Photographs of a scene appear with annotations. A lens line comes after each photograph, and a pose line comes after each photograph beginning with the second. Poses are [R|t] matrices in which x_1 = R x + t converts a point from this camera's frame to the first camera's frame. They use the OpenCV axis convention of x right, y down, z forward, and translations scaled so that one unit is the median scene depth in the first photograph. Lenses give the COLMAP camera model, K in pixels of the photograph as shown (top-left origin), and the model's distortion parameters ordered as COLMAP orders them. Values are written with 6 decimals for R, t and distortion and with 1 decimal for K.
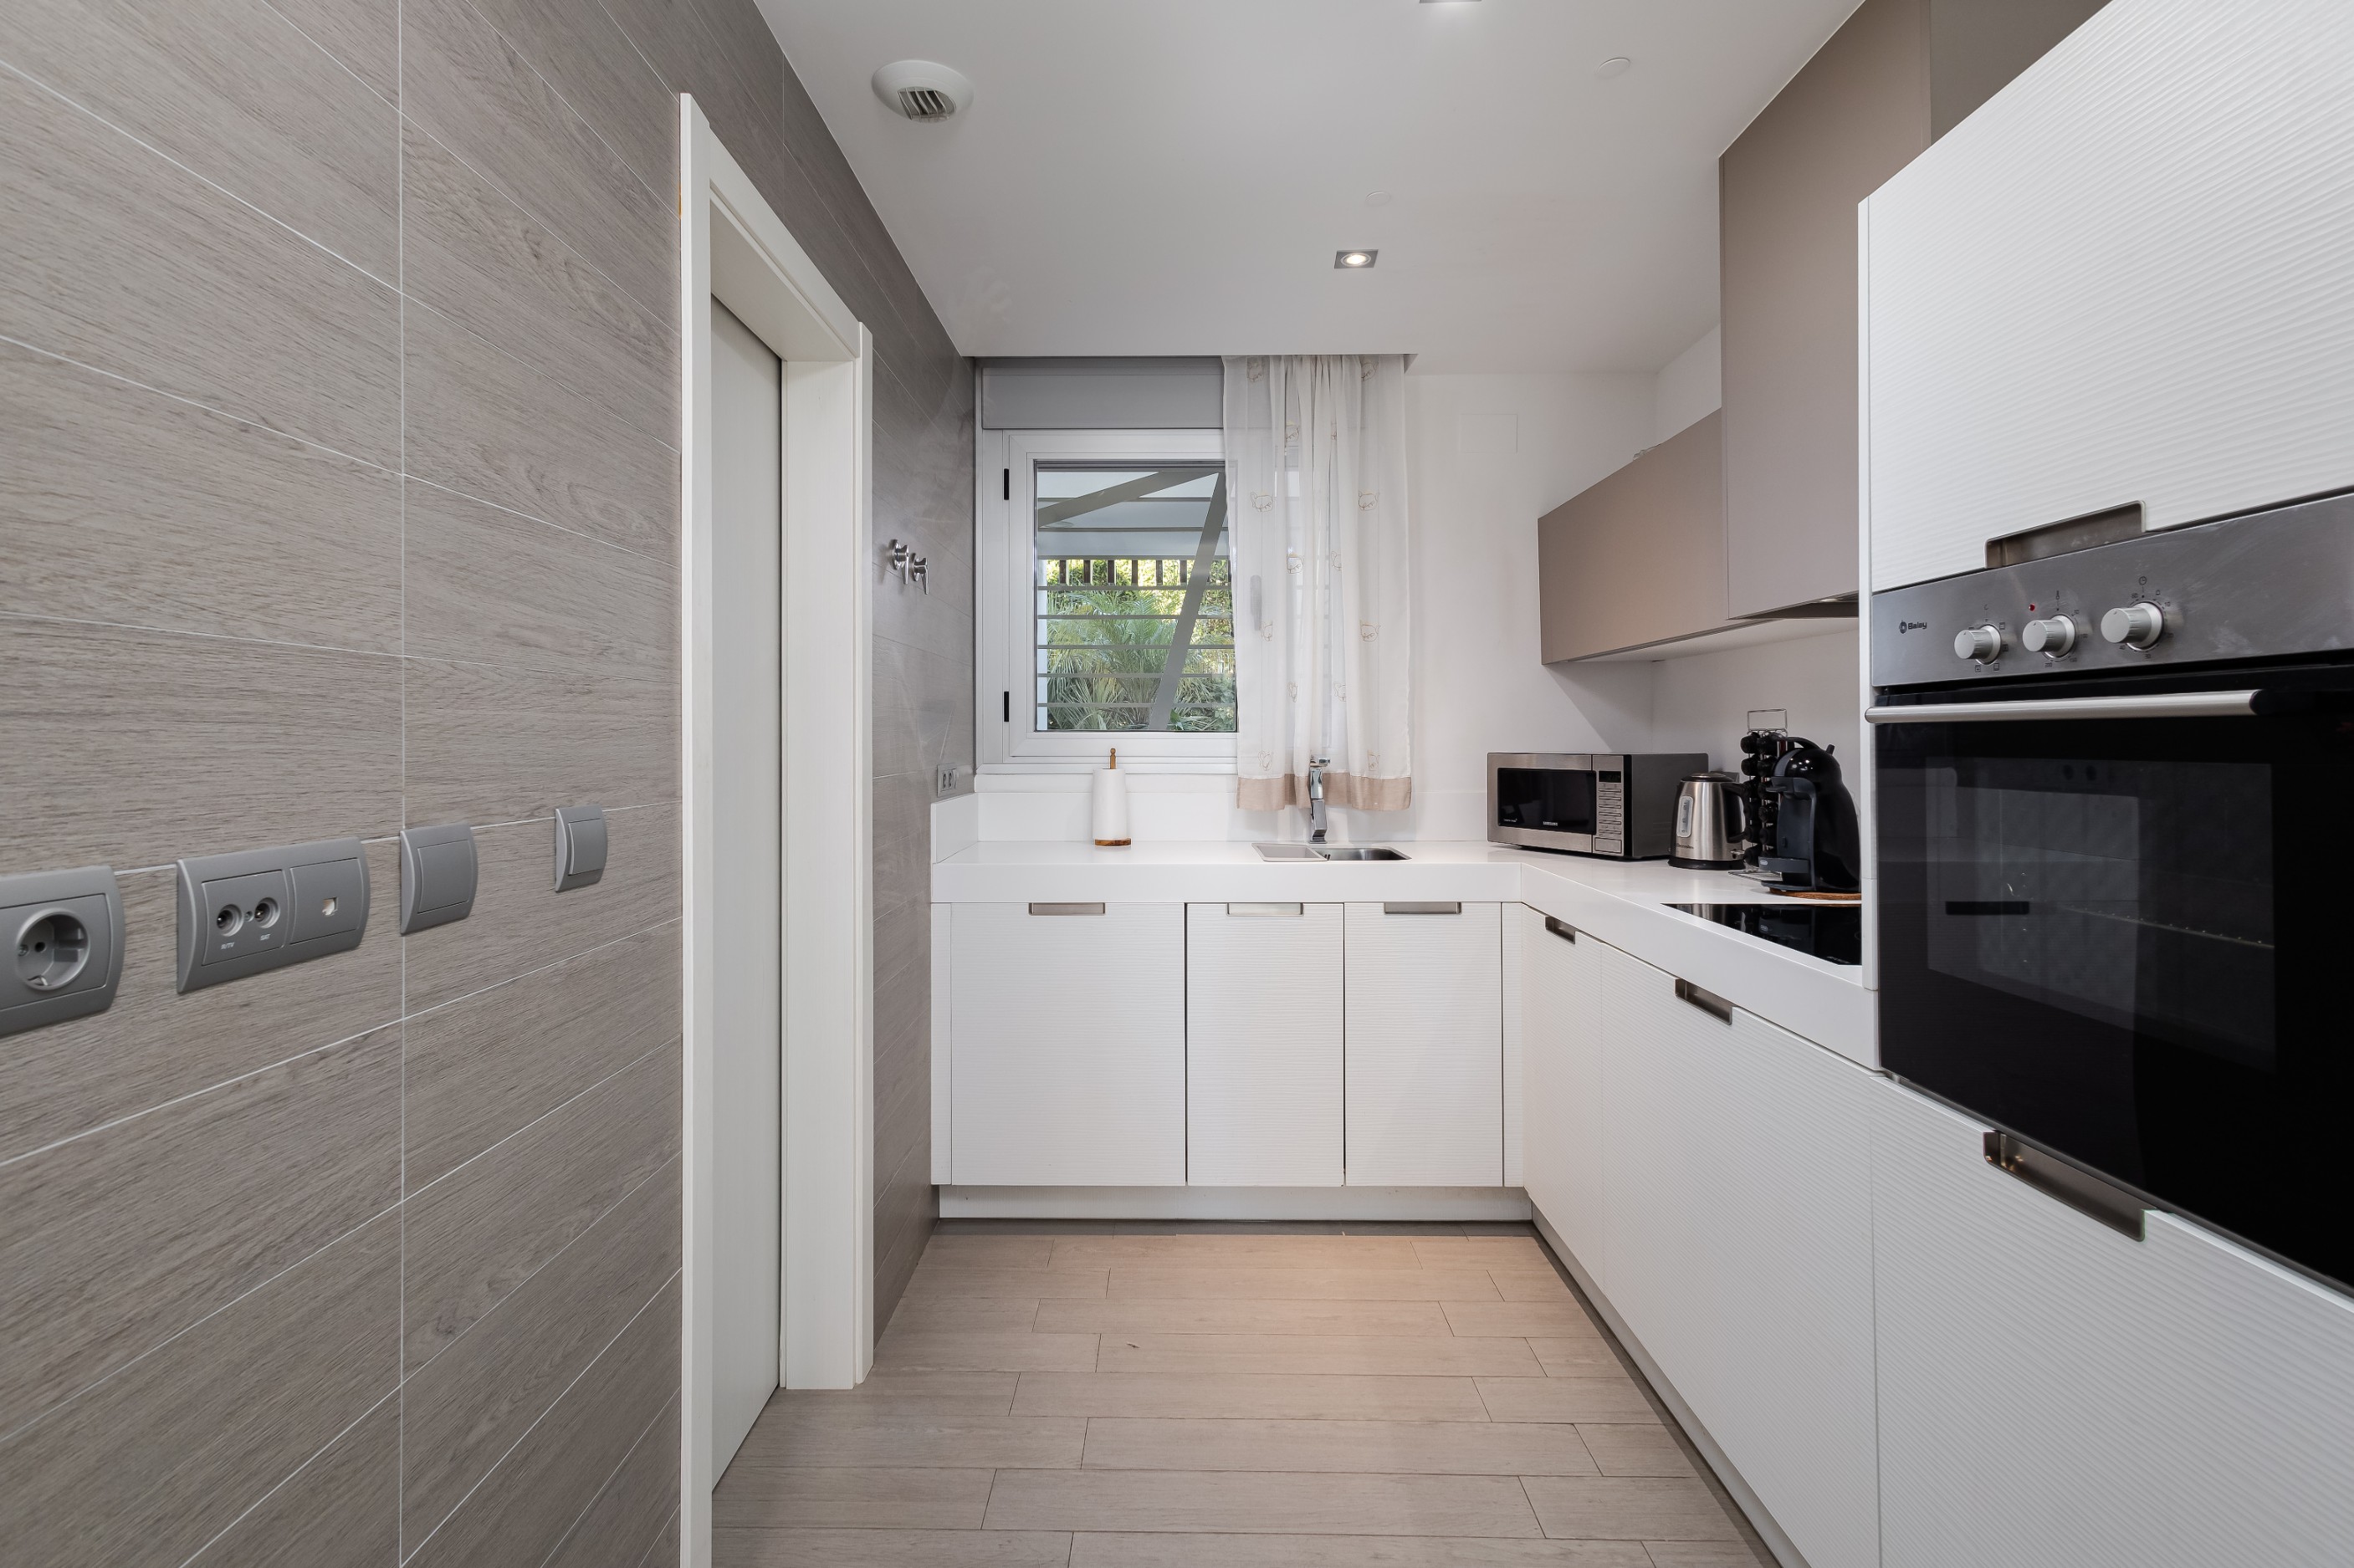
lens RADIAL K [[1126.7, 0, 1169.3], [0, 1126.7, 765.1], [0, 0, 1]] dist [0.021712, -0.009784]
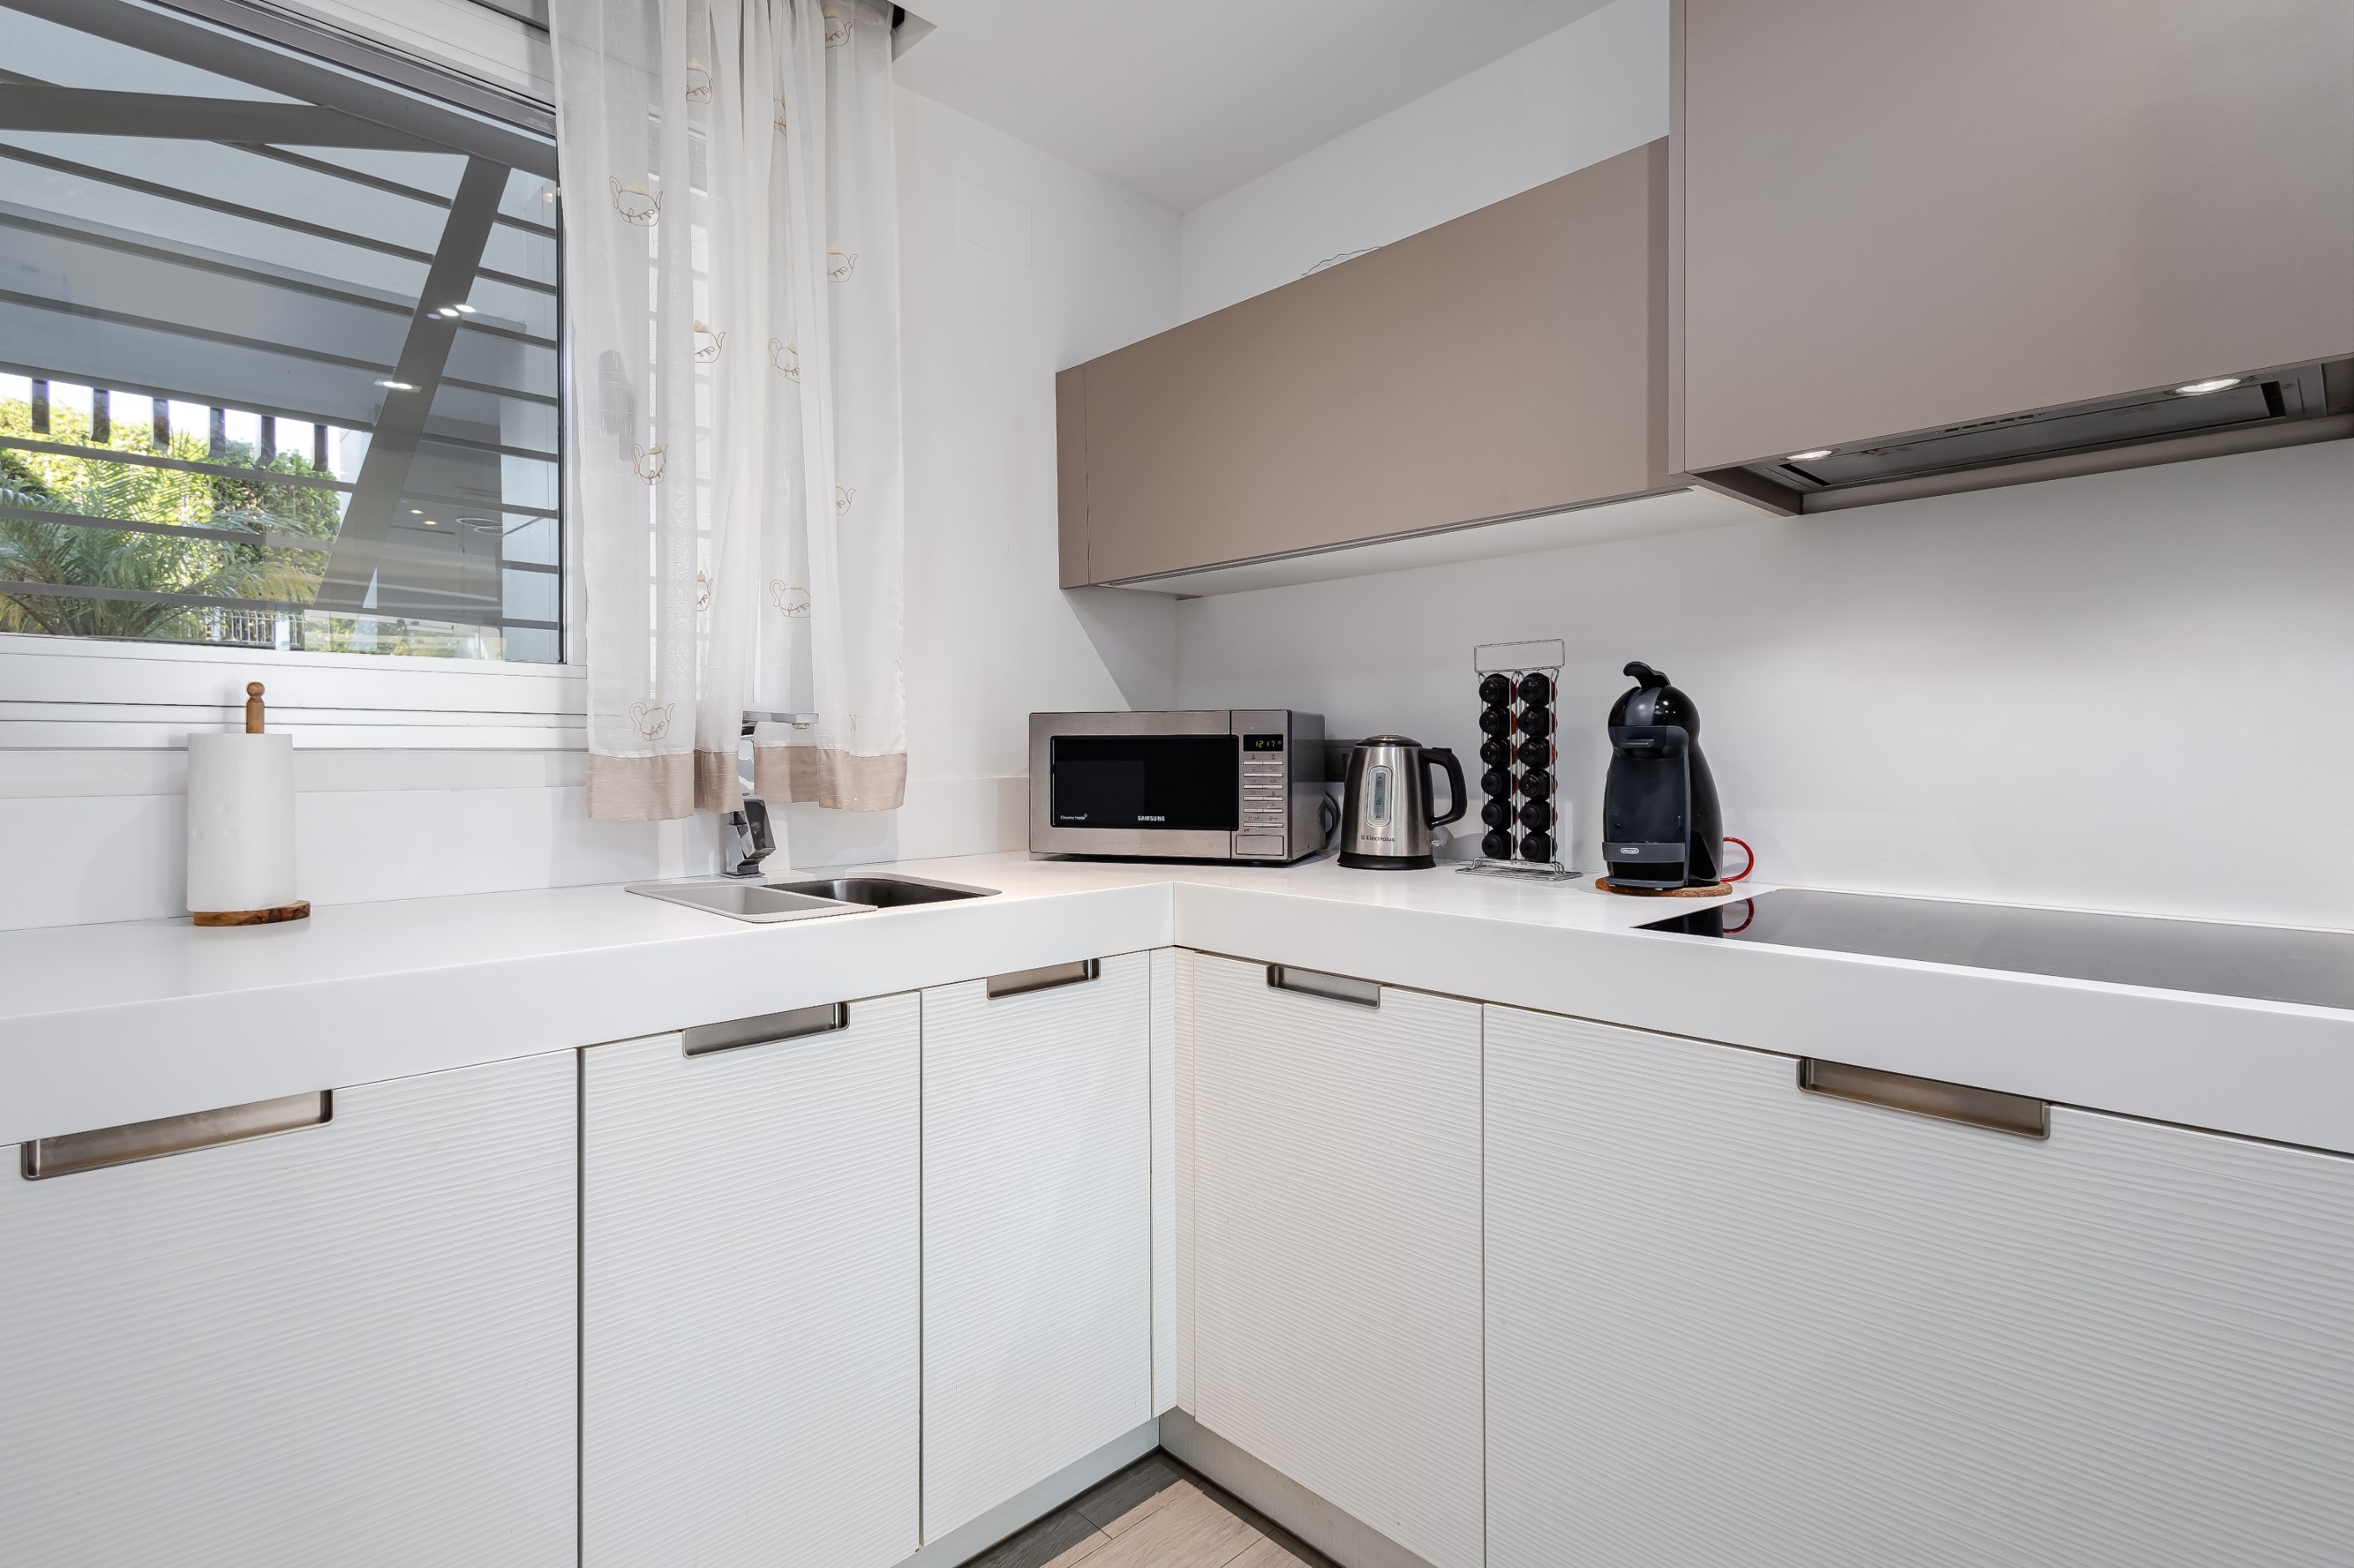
lens RADIAL K [[1126.7, 0, 1169.3], [0, 1126.7, 765.1], [0, 0, 1]] dist [0.021712, -0.009784]
pose [[0.710563, -0.009305, 0.703572, -0.108190], [0.016418, 0.999860, -0.003358, 0.021783], [-0.703442, 0.013937, 0.710616, 0.490432]]
